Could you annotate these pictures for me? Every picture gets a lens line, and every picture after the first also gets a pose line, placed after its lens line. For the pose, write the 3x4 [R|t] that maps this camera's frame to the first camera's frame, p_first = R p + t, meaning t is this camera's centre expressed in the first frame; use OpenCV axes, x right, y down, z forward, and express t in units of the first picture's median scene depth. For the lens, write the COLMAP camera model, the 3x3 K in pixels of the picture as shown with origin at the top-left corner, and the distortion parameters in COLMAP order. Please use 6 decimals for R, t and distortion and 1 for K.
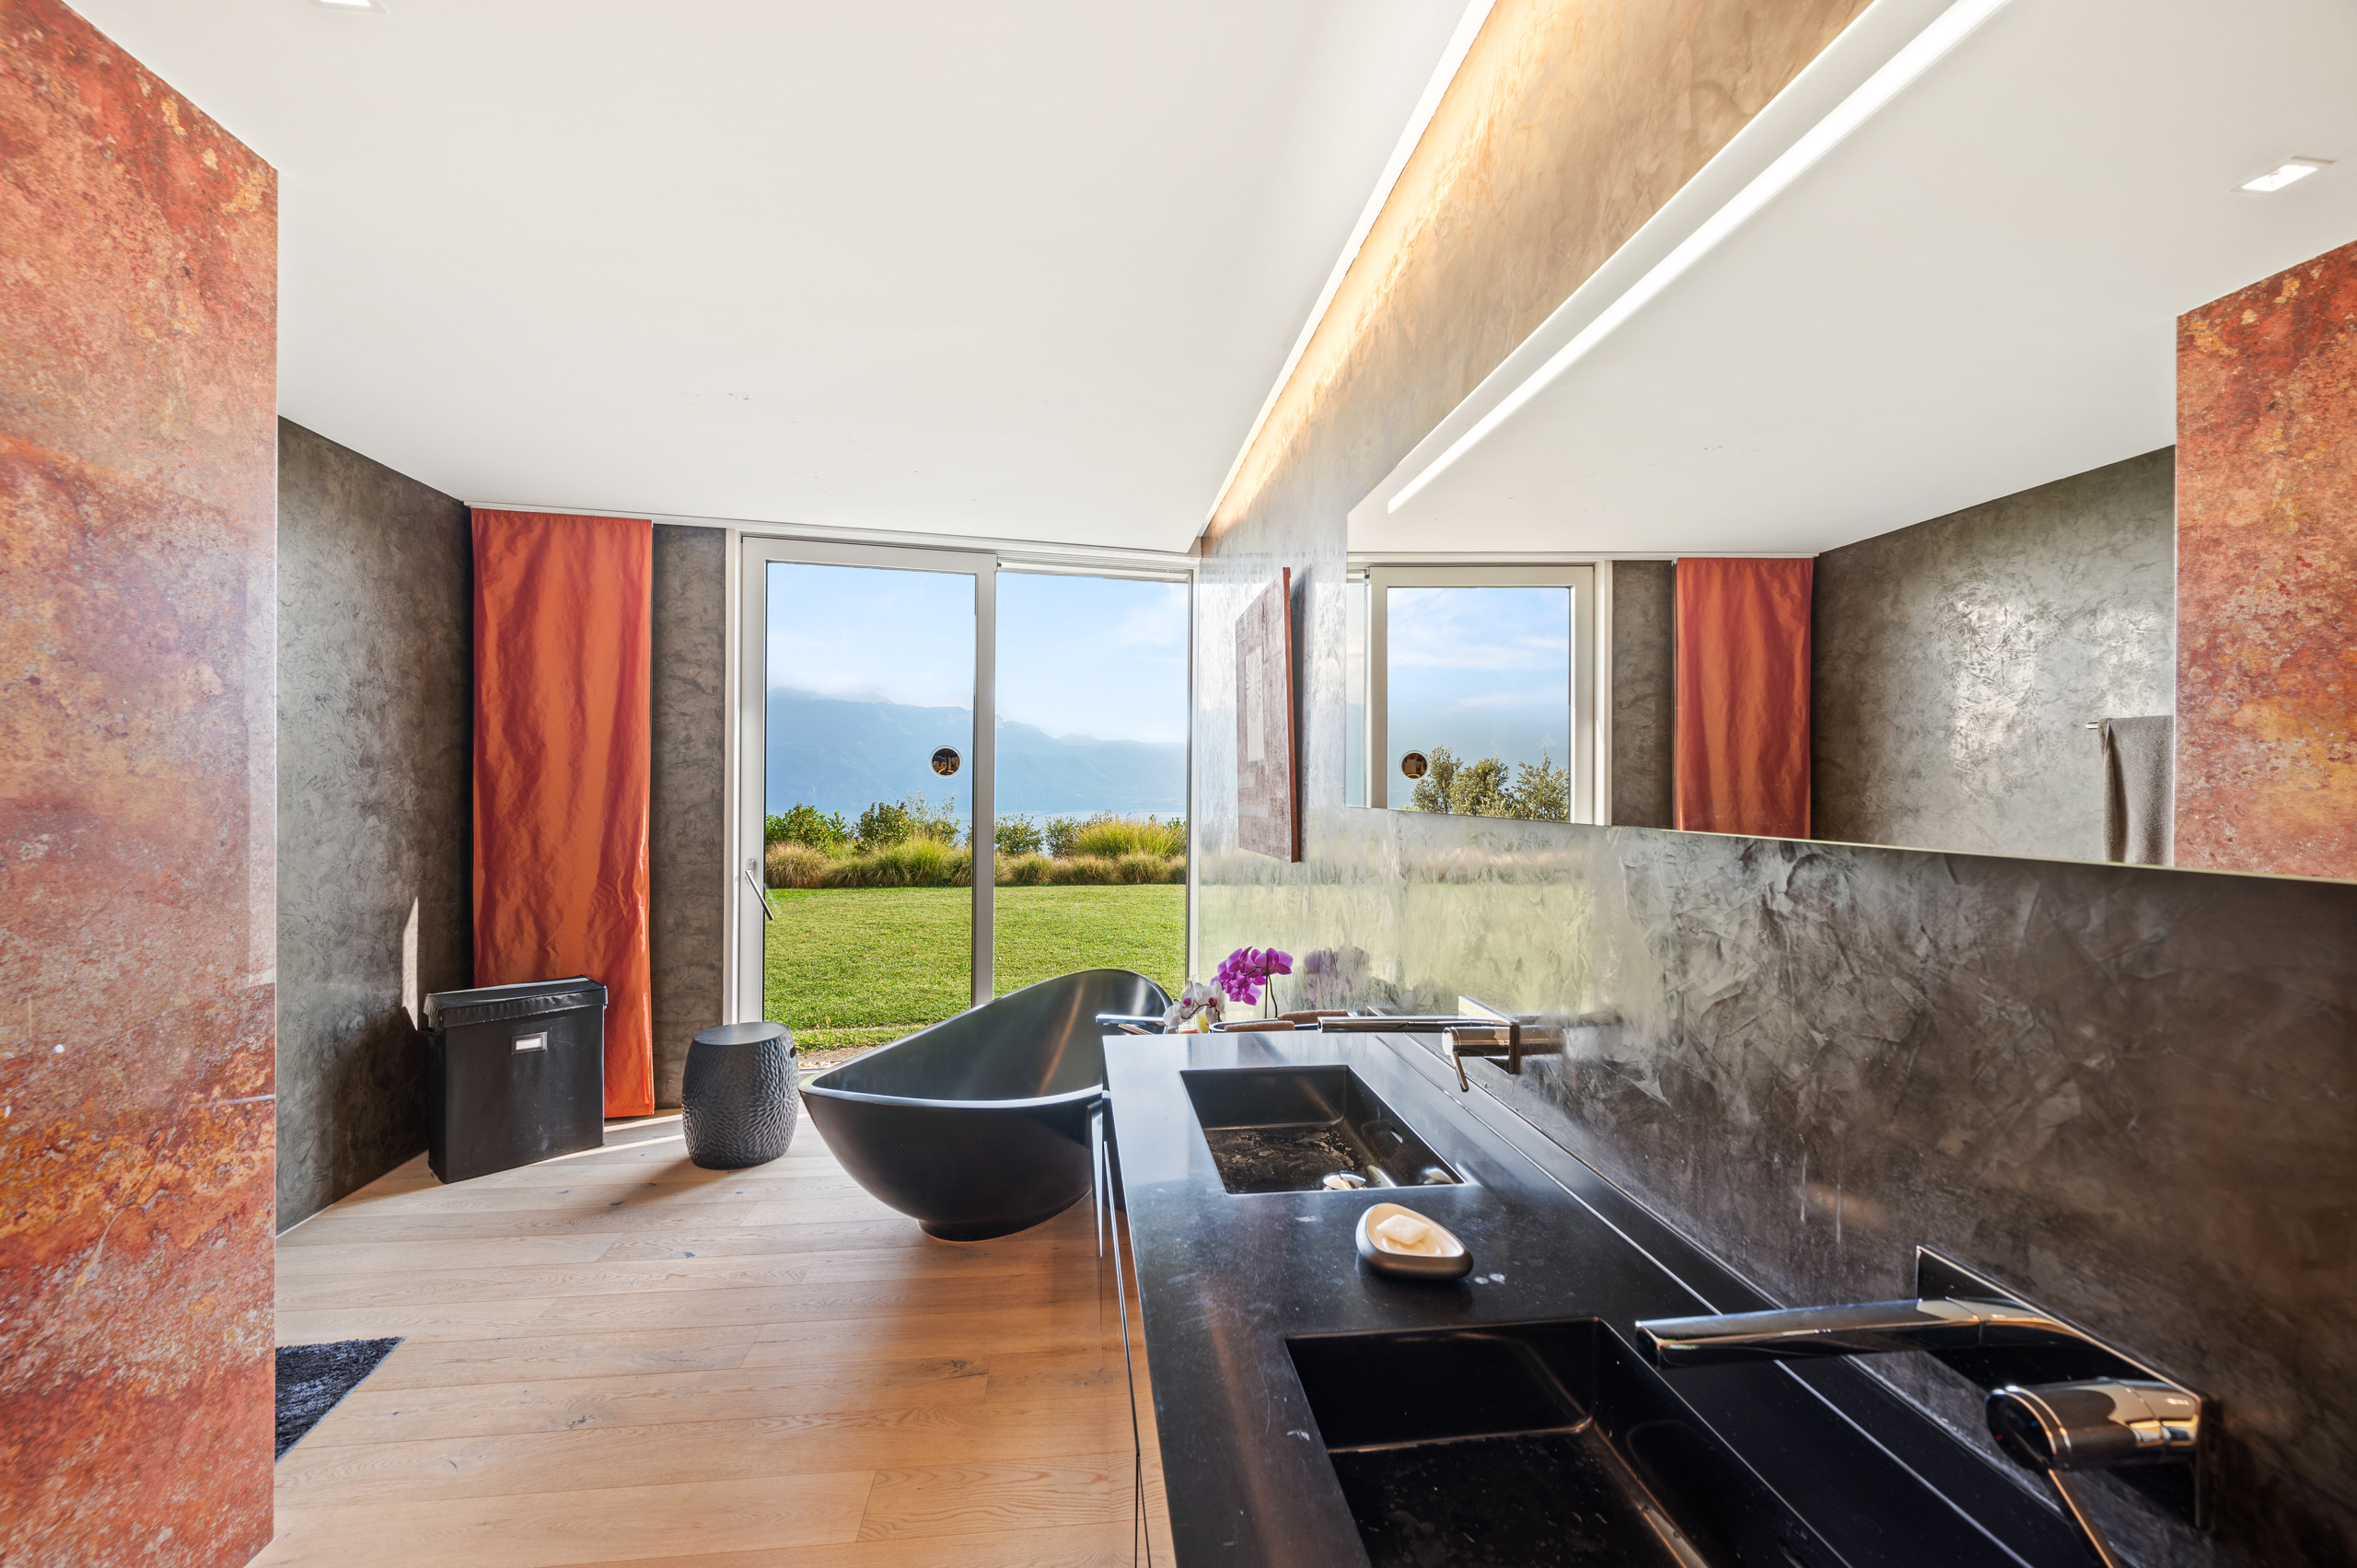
lens RADIAL K [[926.0, 0, 1197.3], [0, 926.0, 787.5], [0, 0, 1]] dist [-0.003184, -0.000134]
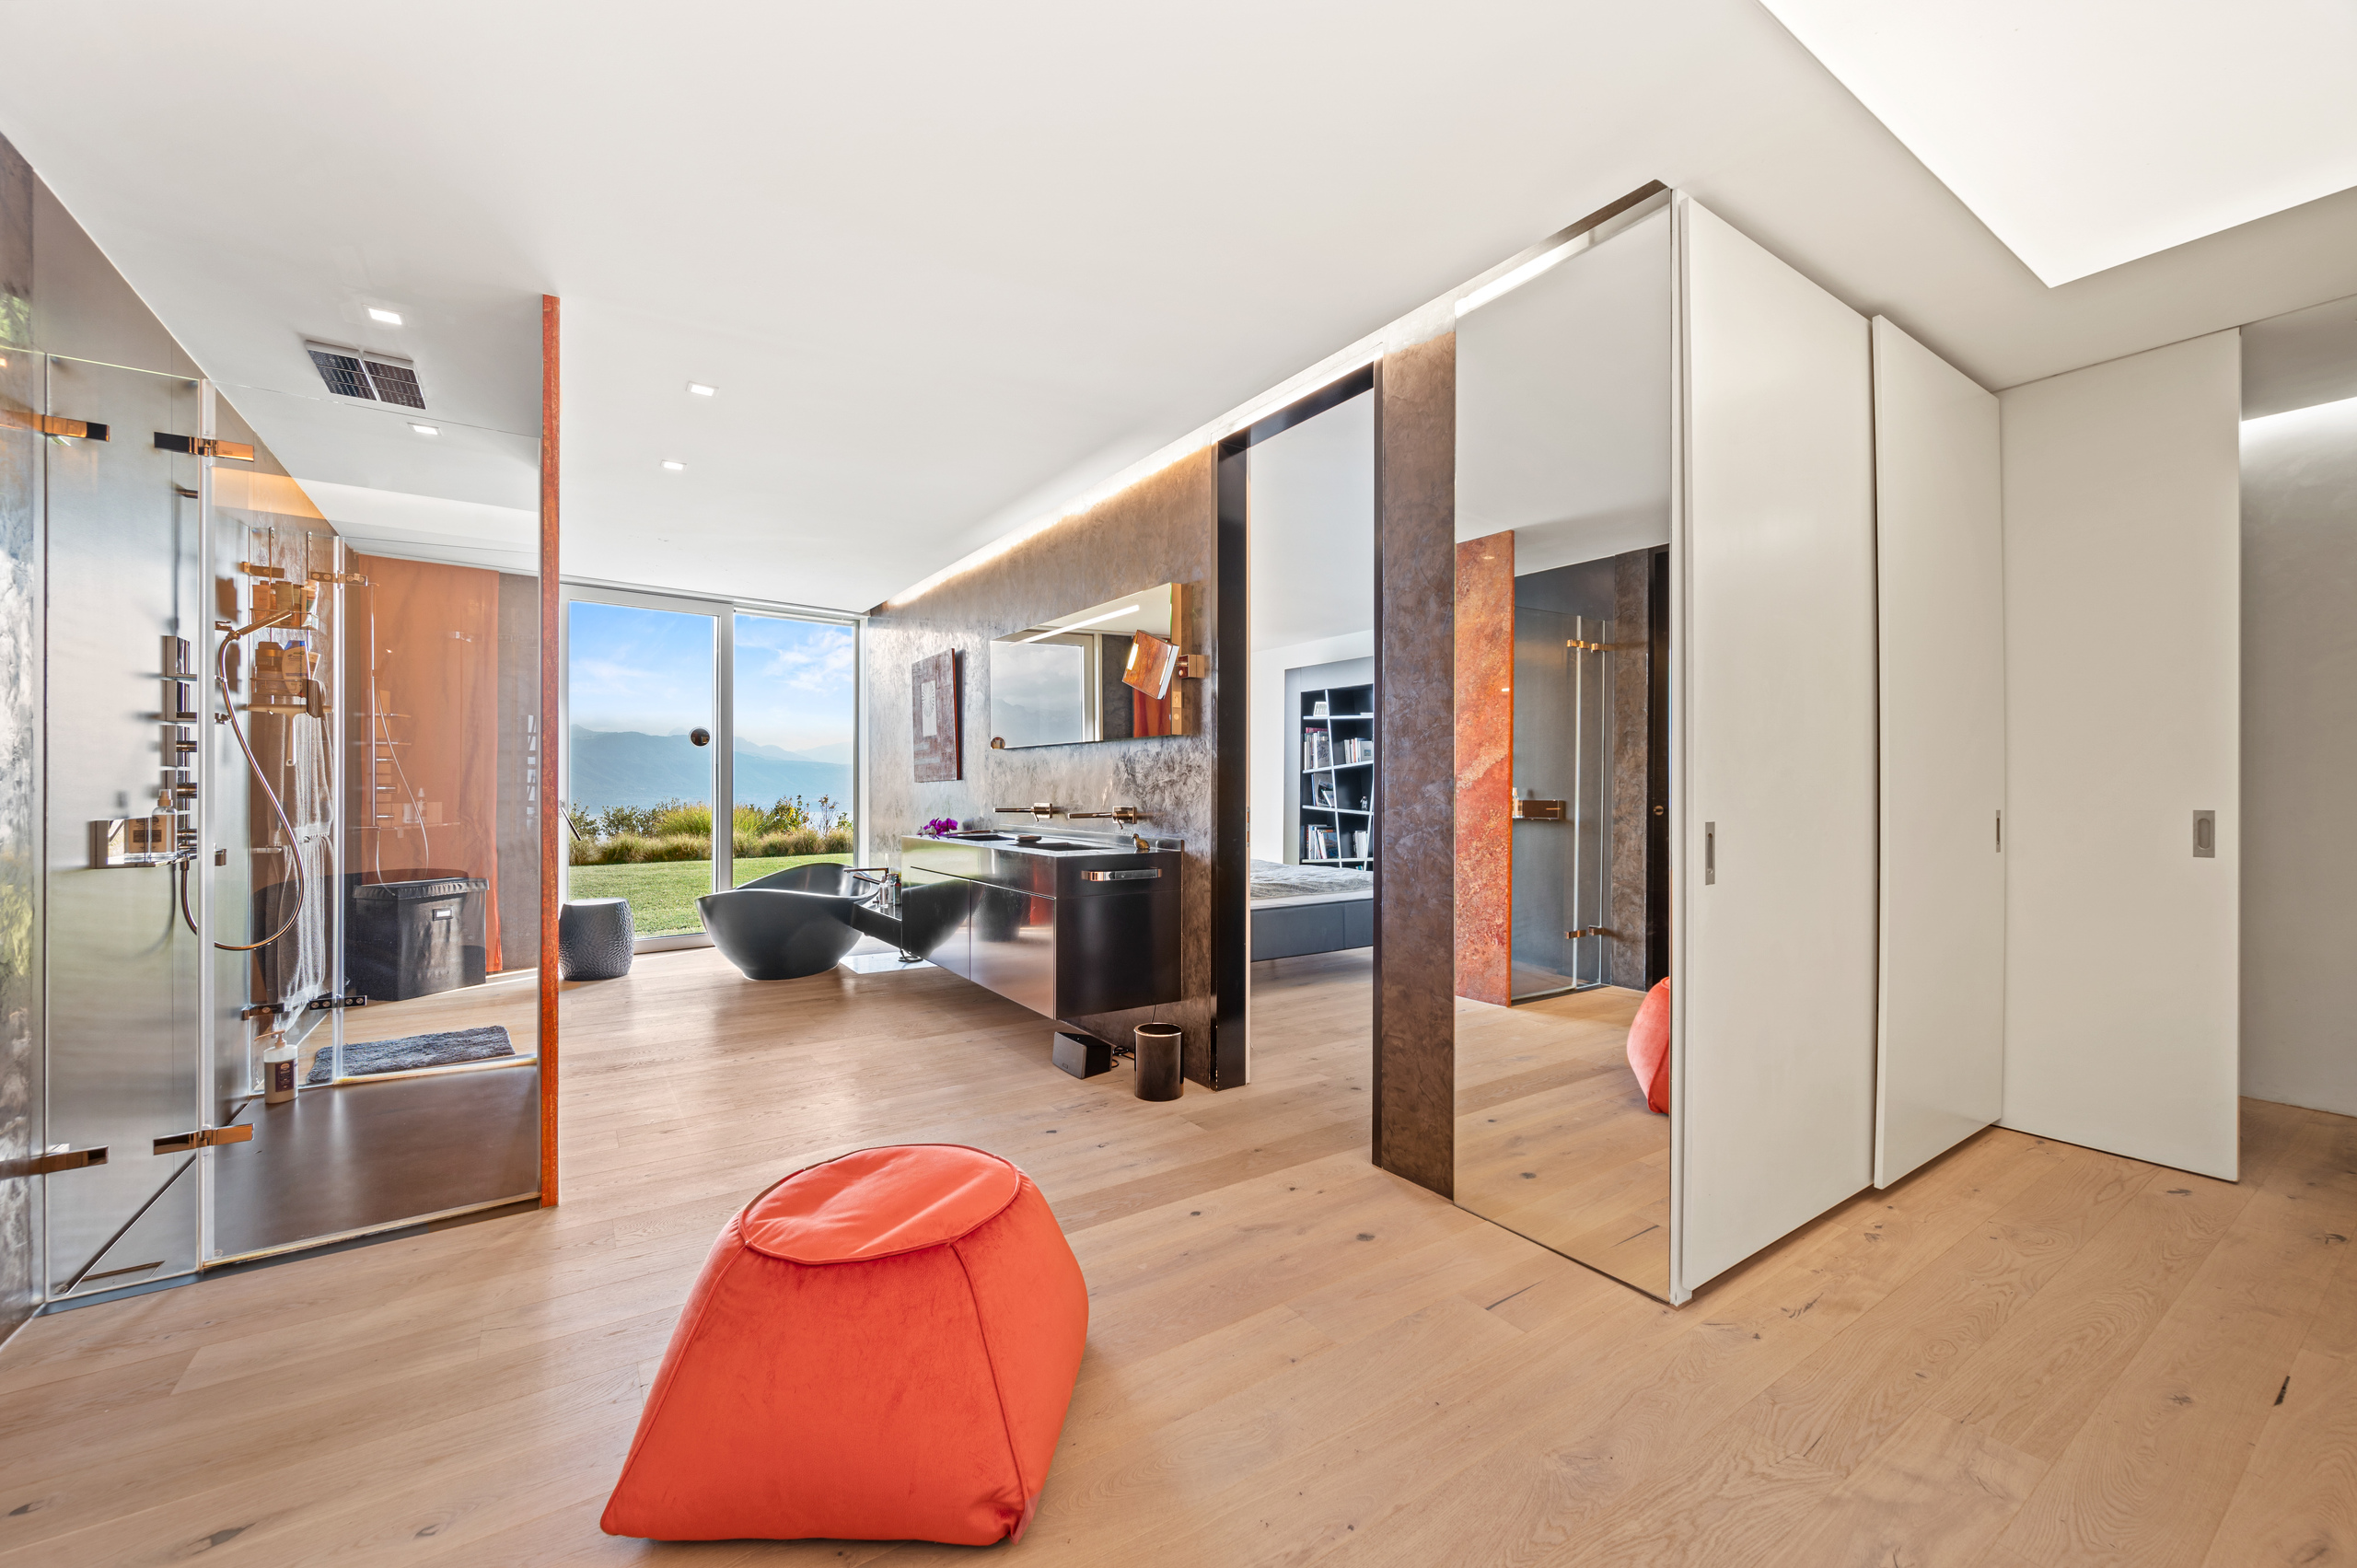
lens RADIAL K [[926.0, 0, 1181.1], [0, 926.0, 780.7], [0, 0, 1]] dist [-0.003184, -0.000134]
pose [[0.895662, -0.017507, 0.444391, -0.300493], [0.016974, 0.999843, 0.005178, 0.059042], [-0.444411, 0.002905, 0.895818, -0.921618]]
